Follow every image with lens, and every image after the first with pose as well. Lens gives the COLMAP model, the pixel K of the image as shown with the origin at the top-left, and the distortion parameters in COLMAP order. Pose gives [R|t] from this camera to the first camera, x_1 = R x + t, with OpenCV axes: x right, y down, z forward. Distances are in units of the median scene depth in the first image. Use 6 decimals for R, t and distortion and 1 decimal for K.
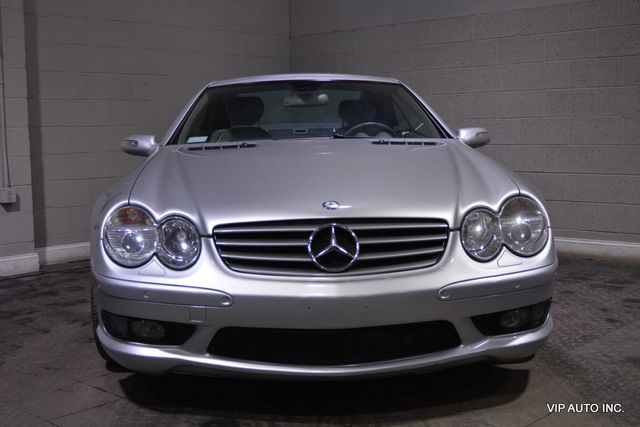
lens RADIAL K [[813.7, 0, 320.0], [0, 813.7, 213.5], [0, 0, 1]] dist [-0.057468, -0.021607]
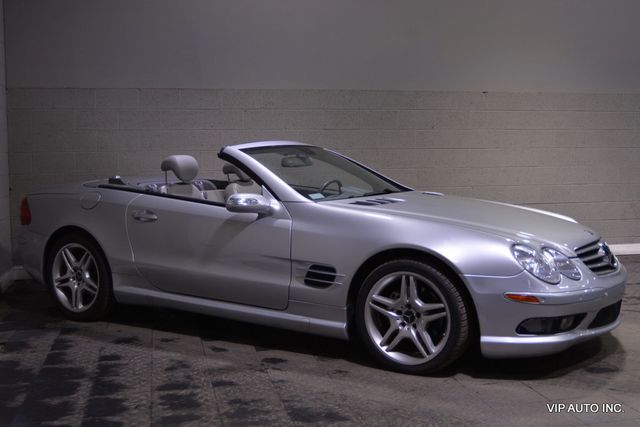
lens RADIAL K [[716.9, 0, 320.0], [0, 716.9, 213.5], [0, 0, 1]] dist [-0.062756, 0.010719]
pose [[0.562059, -0.055076, 0.825261, -1.449169], [0.086915, 0.996189, 0.007288, -0.102966], [-0.822518, 0.067632, 0.564704, 0.564397]]
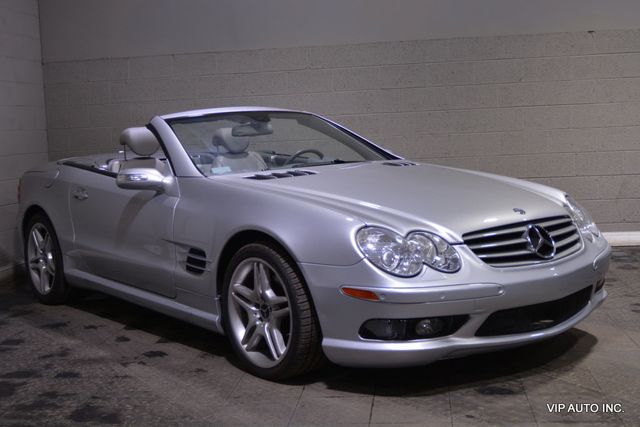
lens RADIAL K [[828.2, 0, 320.0], [0, 828.2, 213.5], [0, 0, 1]] dist [-0.050964, -0.017456]
pose [[0.801931, -0.079564, 0.592094, -0.970850], [0.094446, 0.995513, 0.005857, -0.041536], [-0.589903, 0.051224, 0.805848, 0.095527]]
